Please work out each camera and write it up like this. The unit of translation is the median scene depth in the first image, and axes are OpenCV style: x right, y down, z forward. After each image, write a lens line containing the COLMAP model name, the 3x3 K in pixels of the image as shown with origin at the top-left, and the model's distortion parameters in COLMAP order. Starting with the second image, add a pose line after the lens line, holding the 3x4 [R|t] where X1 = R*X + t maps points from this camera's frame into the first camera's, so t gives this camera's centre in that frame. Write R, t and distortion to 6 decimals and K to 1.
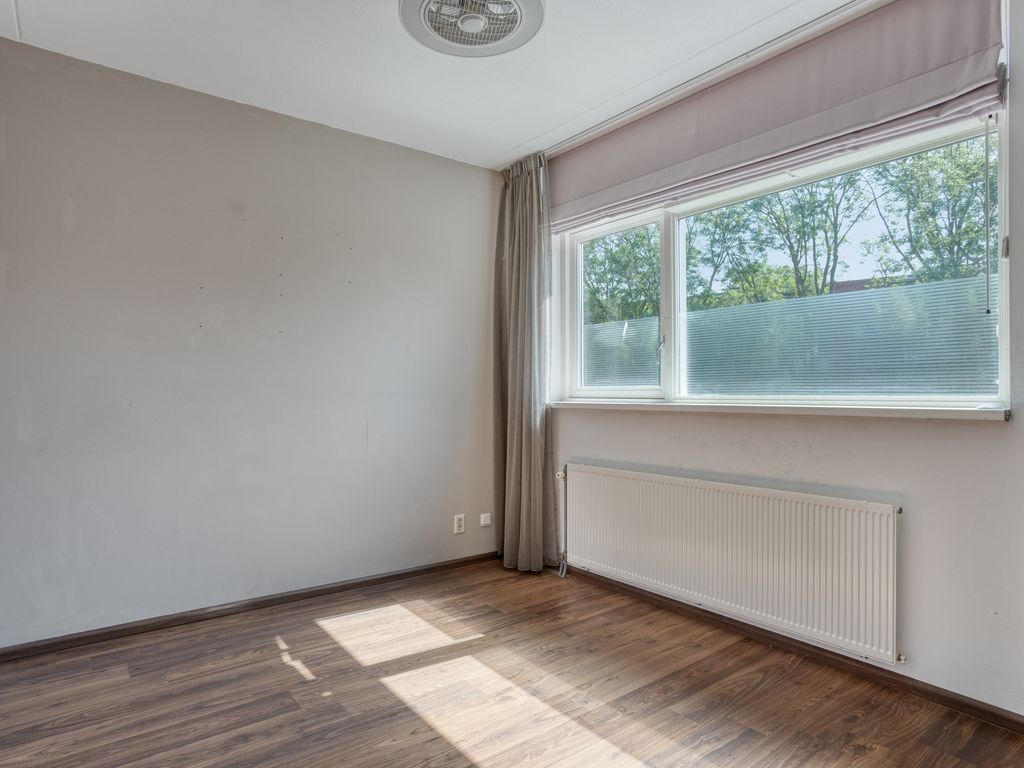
lens RADIAL K [[610.7, 0, 512.0], [0, 610.7, 384.0], [0, 0, 1]] dist [0.019163, 0.001104]
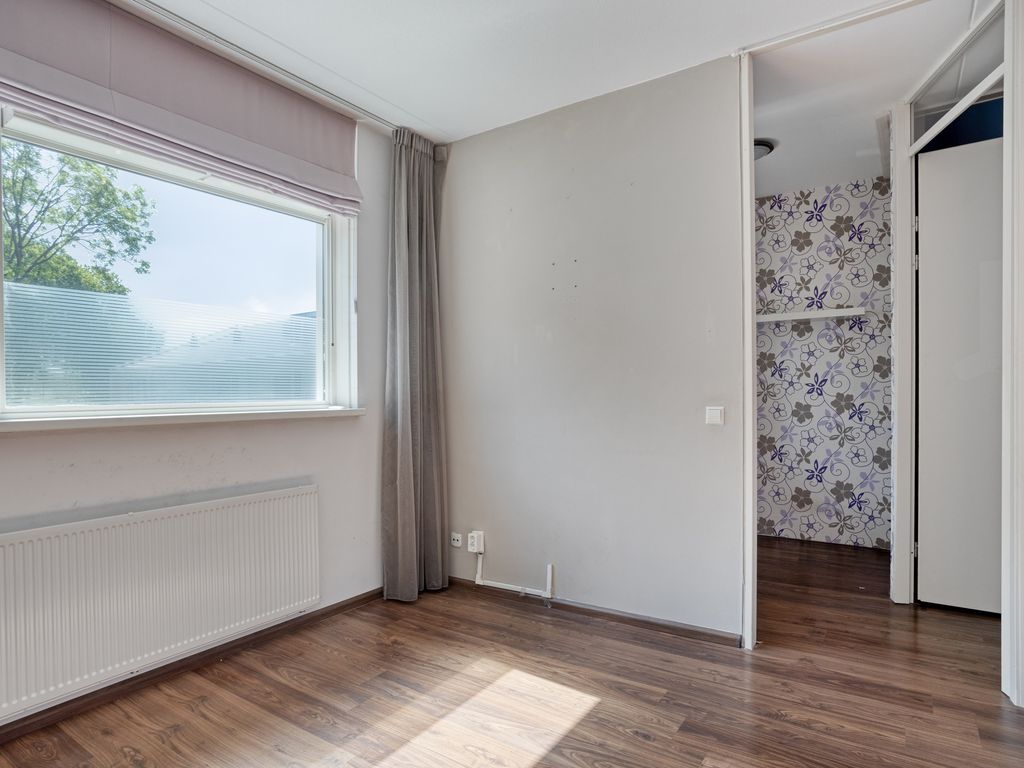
lens RADIAL K [[603.2, 0, 512.0], [0, 603.2, 384.0], [0, 0, 1]] dist [0.045566, 0.000165]
pose [[-0.289719, 0.018642, 0.956930, -0.704655], [-0.001389, 0.999801, -0.019898, 0.010195], [-0.957111, -0.007094, -0.289636, 0.918695]]
